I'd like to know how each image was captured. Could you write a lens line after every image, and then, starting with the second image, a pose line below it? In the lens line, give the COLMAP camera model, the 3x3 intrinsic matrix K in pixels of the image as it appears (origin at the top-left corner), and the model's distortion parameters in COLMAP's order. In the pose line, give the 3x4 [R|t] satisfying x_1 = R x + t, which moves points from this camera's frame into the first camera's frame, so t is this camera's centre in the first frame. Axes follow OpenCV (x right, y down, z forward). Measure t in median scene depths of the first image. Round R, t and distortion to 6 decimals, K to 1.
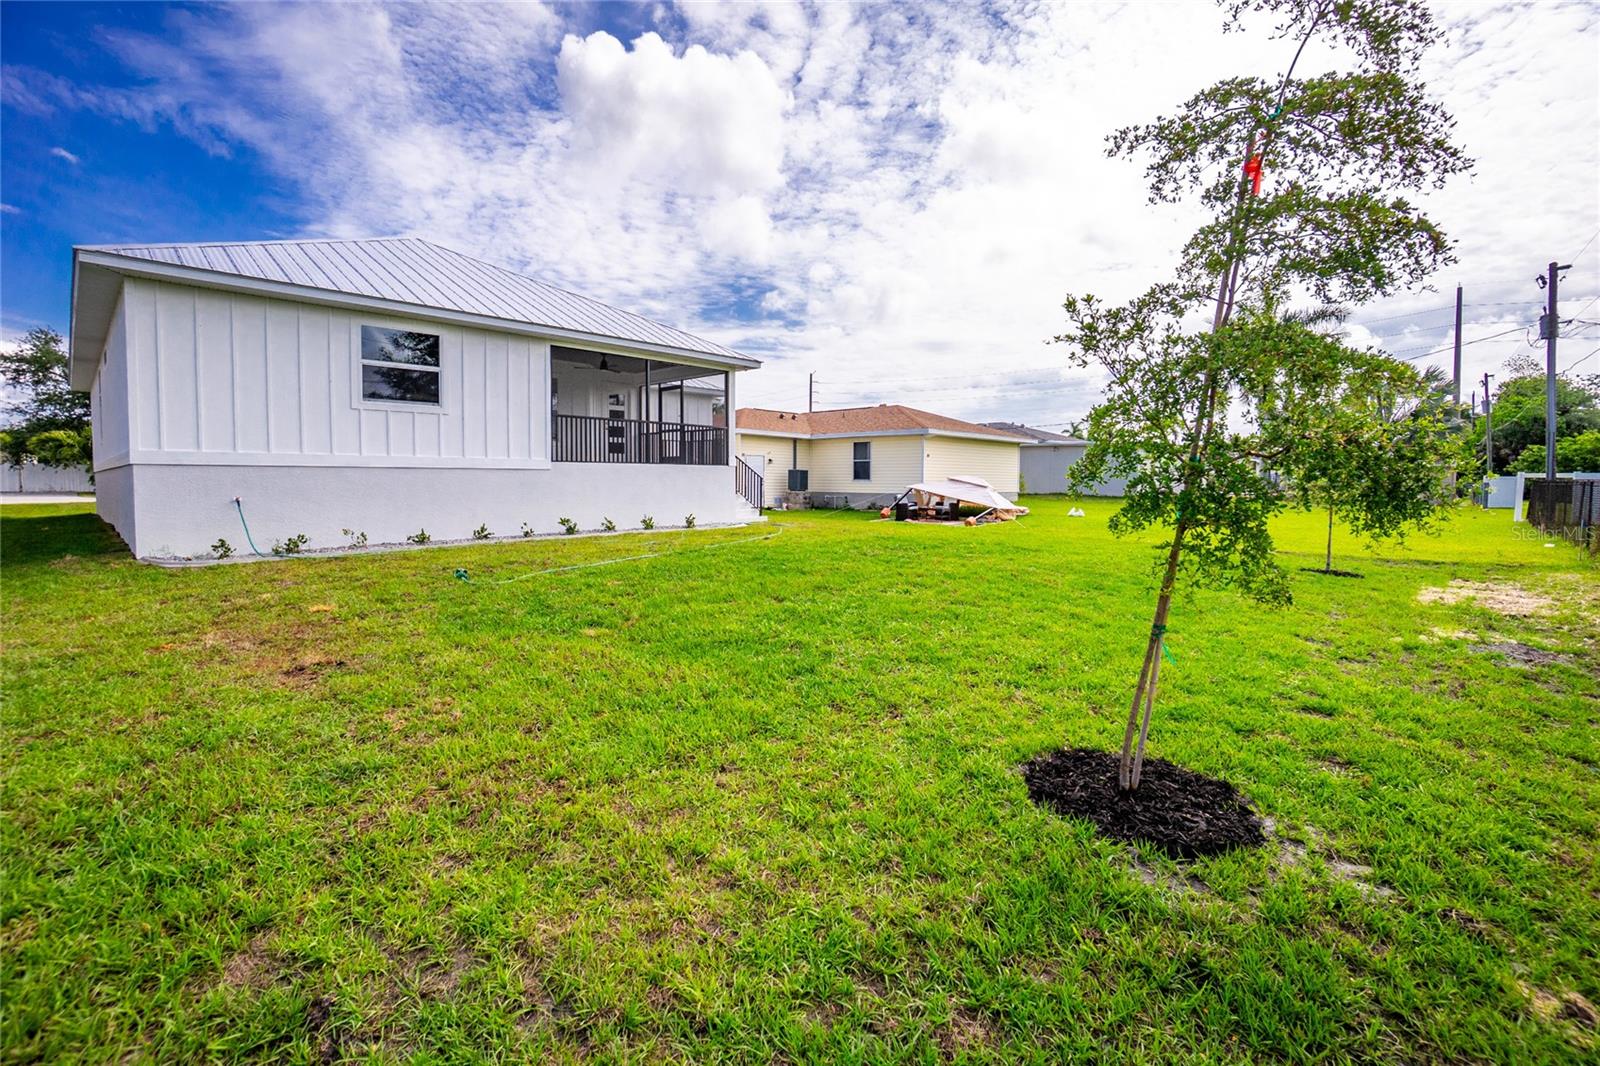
lens RADIAL K [[732.9, 0, 824.8], [0, 732.9, 582.6], [0, 0, 1]] dist [-0.017341, 0.000094]
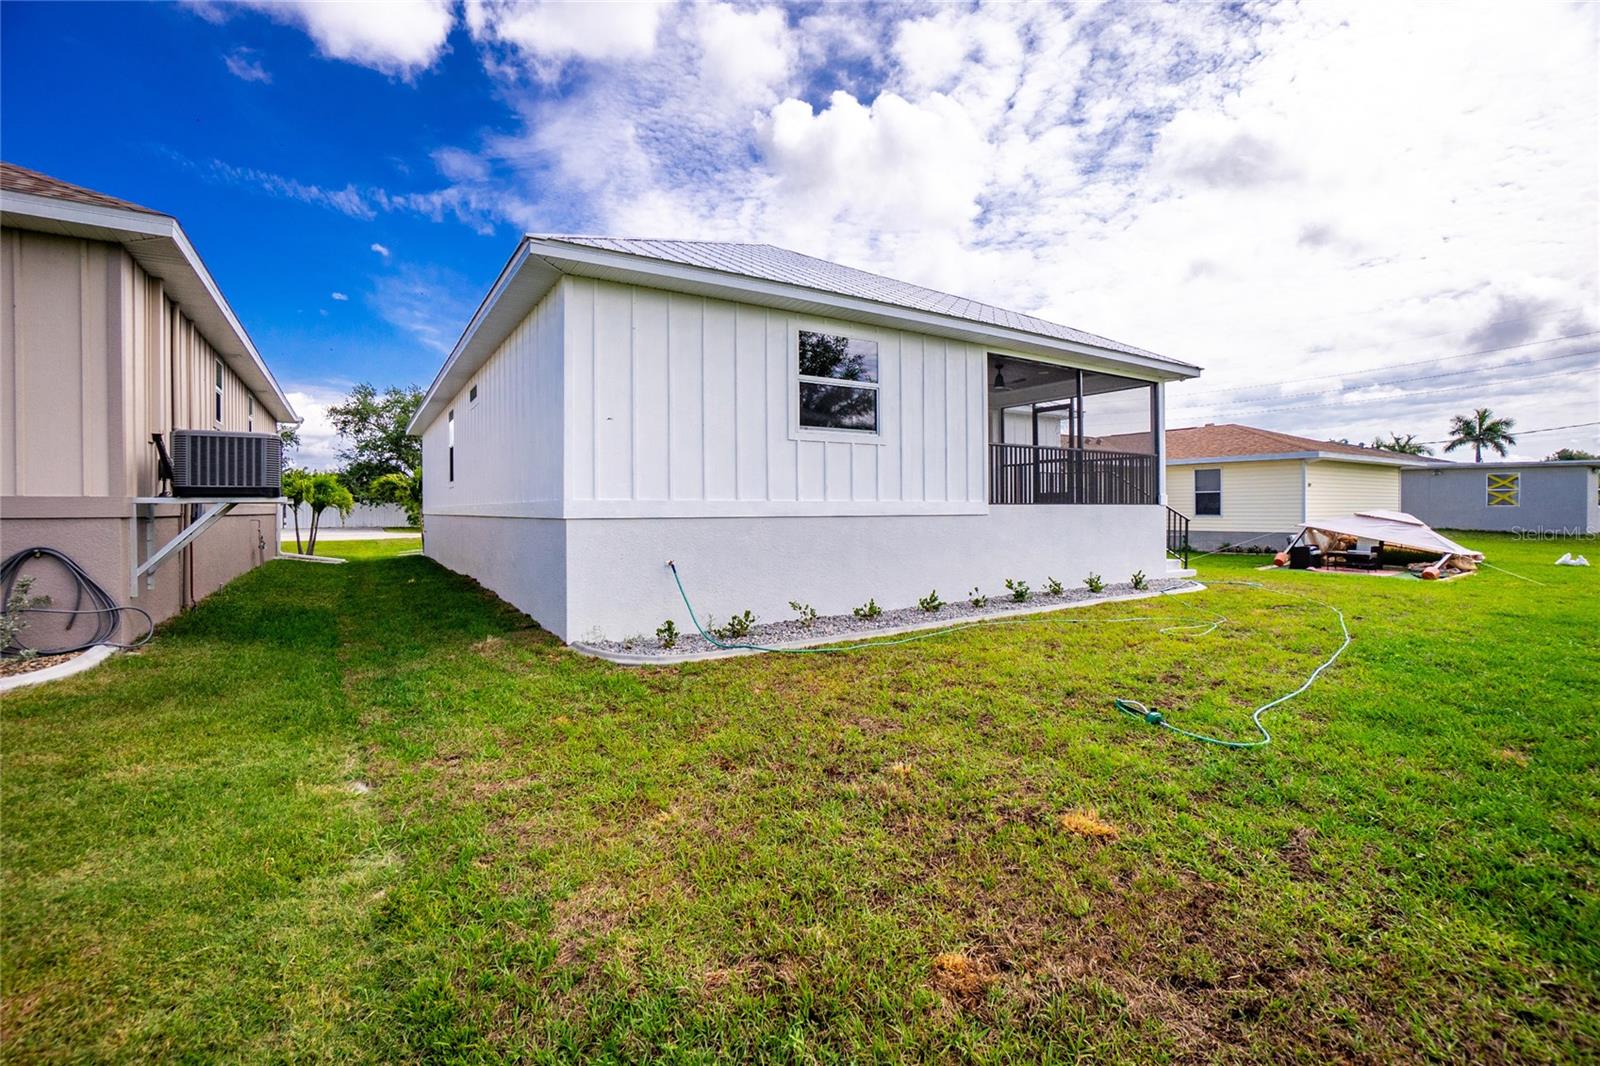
lens RADIAL K [[740.8, 0, 800.0], [0, 740.8, 533.0], [0, 0, 1]] dist [-0.041974, 0.024252]
pose [[0.967222, -0.000710, -0.253930, -0.119517], [-0.026084, 0.994428, -0.102135, -0.017299], [0.252588, 0.105411, 0.961815, 0.071732]]
